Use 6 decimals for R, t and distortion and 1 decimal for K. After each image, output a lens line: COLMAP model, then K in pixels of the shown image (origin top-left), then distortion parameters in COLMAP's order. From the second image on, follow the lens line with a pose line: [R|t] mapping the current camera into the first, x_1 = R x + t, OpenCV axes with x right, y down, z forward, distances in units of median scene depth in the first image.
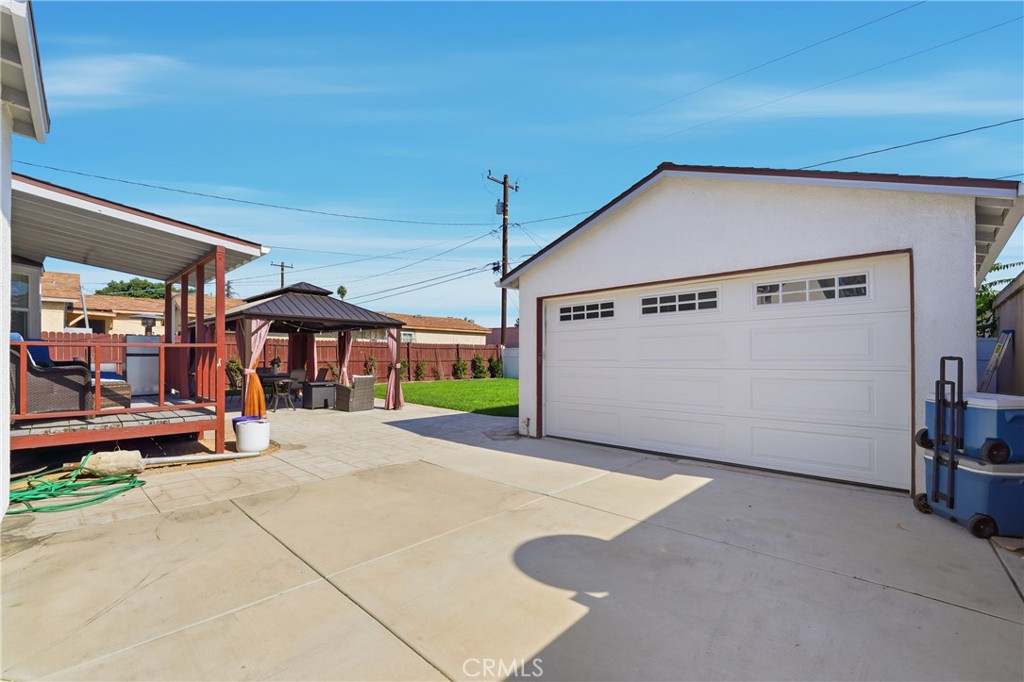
lens RADIAL K [[425.2, 0, 508.5], [0, 425.2, 346.3], [0, 0, 1]] dist [-0.010324, -0.000235]
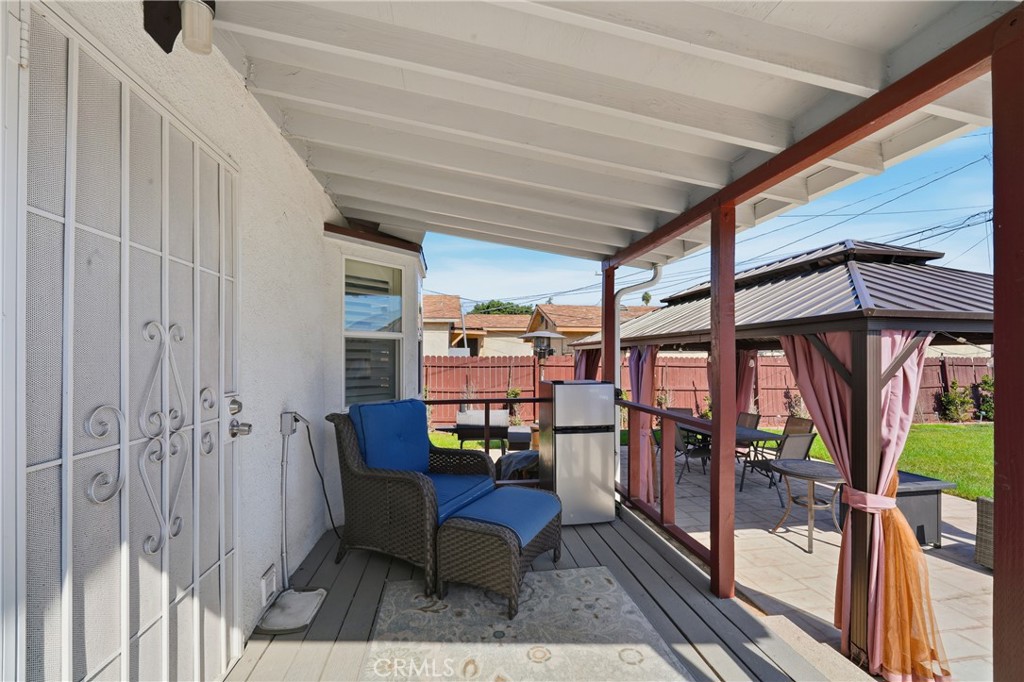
lens RADIAL K [[425.2, 0, 508.5], [0, 425.2, 346.3], [0, 0, 1]] dist [-0.010324, -0.000235]
pose [[0.782094, -0.024447, -0.622680, -0.228165], [0.016318, 0.999691, -0.018754, -0.019351], [0.622946, 0.004507, 0.782252, 0.214532]]
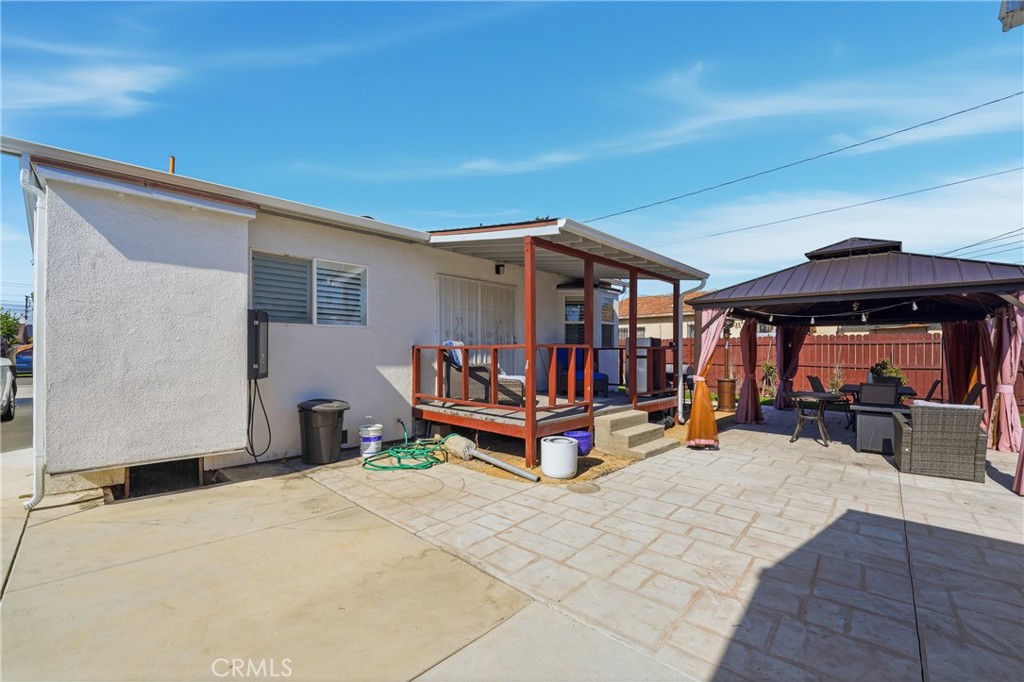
lens RADIAL K [[425.2, 0, 508.5], [0, 425.2, 346.3], [0, 0, 1]] dist [-0.010324, -0.000235]
pose [[-0.004072, -0.019728, -0.999797, 0.055467], [0.012842, 0.999722, -0.019779, 0.004004], [0.999909, -0.012920, -0.003817, 0.238759]]
